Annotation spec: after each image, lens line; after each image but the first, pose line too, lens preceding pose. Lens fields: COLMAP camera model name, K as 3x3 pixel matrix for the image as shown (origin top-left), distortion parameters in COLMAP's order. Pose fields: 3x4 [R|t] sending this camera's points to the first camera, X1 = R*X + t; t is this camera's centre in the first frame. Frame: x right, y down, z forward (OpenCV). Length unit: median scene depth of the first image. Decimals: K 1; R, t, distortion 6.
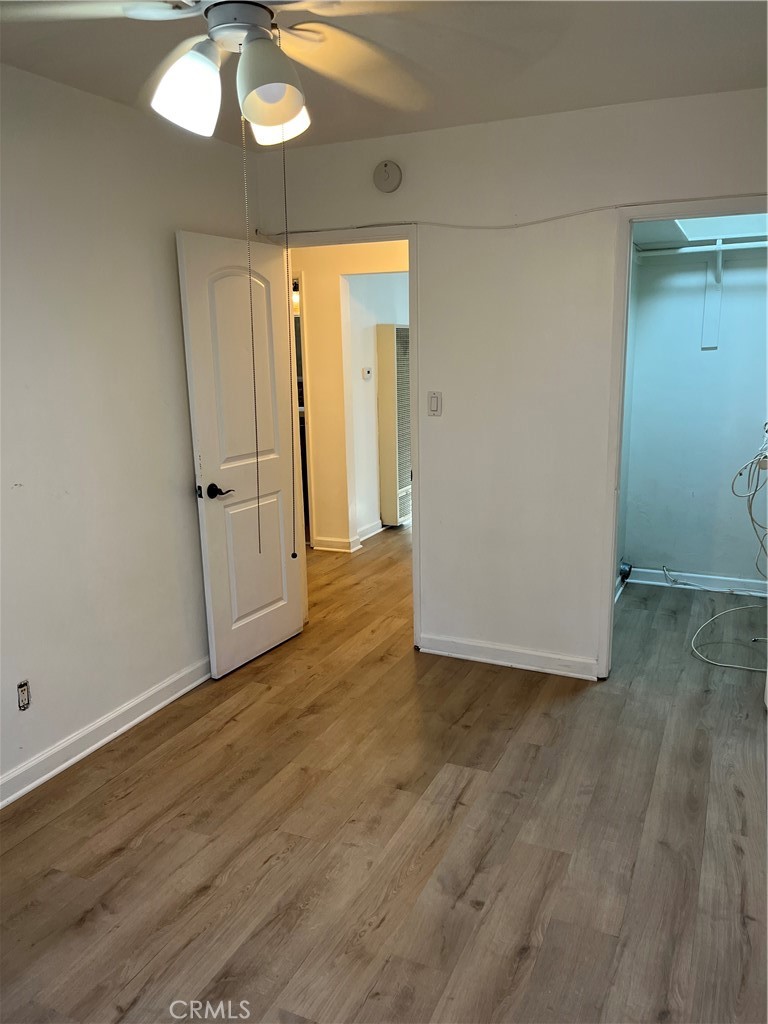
lens RADIAL K [[791.3, 0, 389.1], [0, 791.3, 516.1], [0, 0, 1]] dist [0.029105, -0.030313]
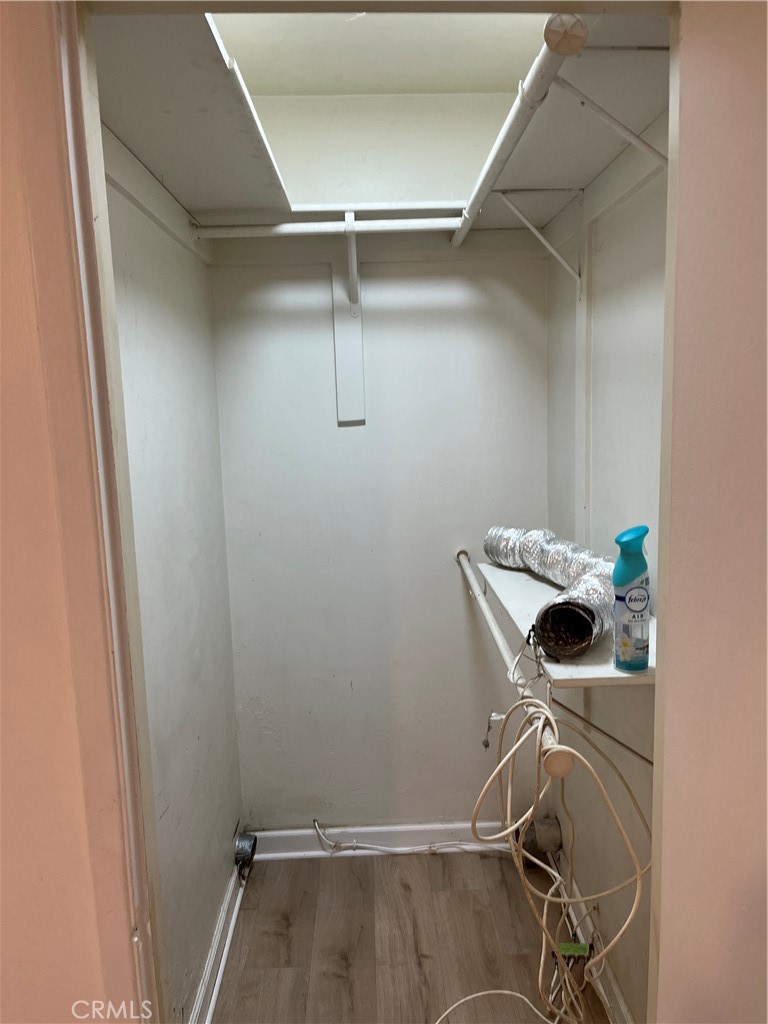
lens RADIAL K [[791.3, 0, 387.5], [0, 791.3, 512.0], [0, 0, 1]] dist [0.029105, -0.030313]
pose [[0.900832, -0.073171, 0.427957, 0.179984], [0.111565, 0.991610, -0.065296, -0.106884], [-0.419588, 0.106565, 0.901437, 0.483313]]
